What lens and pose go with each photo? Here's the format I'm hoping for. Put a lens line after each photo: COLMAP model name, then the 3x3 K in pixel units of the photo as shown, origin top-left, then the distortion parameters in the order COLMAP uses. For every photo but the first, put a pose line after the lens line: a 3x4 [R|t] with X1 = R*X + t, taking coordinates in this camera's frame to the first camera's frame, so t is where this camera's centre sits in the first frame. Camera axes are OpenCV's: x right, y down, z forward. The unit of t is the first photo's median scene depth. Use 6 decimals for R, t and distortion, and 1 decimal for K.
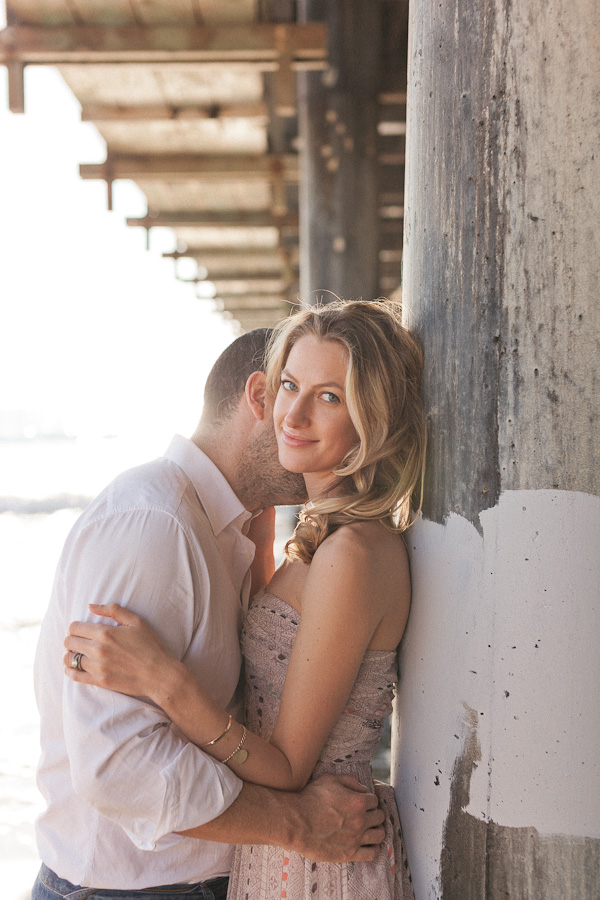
lens RADIAL K [[1197.9, 0, 300.0], [0, 1197.9, 450.0], [0, 0, 1]] dist [0.008473, -0.025166]
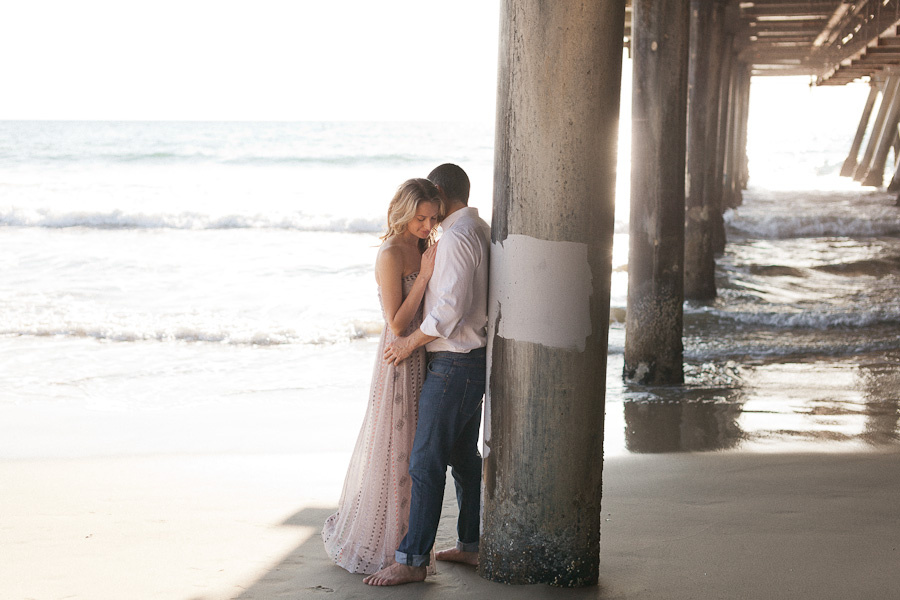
lens RADIAL K [[1197.9, 0, 450.0], [0, 1197.9, 300.0], [0, 0, 1]] dist [0.008473, -0.025166]
pose [[0.966837, 0.048673, -0.250715, 0.818938], [-0.020779, 0.993409, 0.112726, -0.147443], [0.254549, -0.103778, 0.961475, -2.104256]]
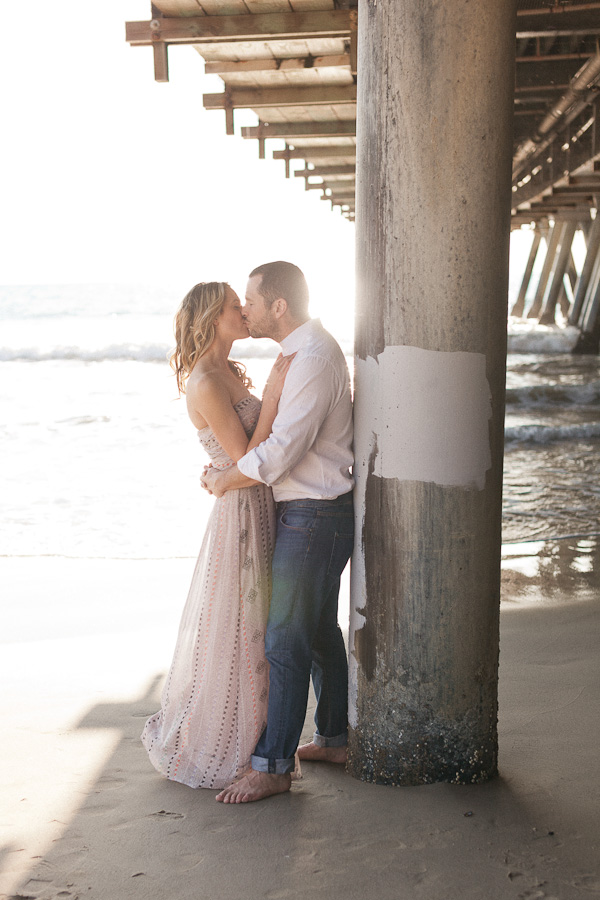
lens RADIAL K [[1197.9, 0, 300.0], [0, 1197.9, 450.0], [0, 0, 1]] dist [0.008473, -0.025166]
pose [[0.994729, 0.001079, -0.102528, 0.246421], [0.009717, 0.994451, 0.104747, -0.014874], [0.102073, -0.105191, 0.989200, -1.524948]]
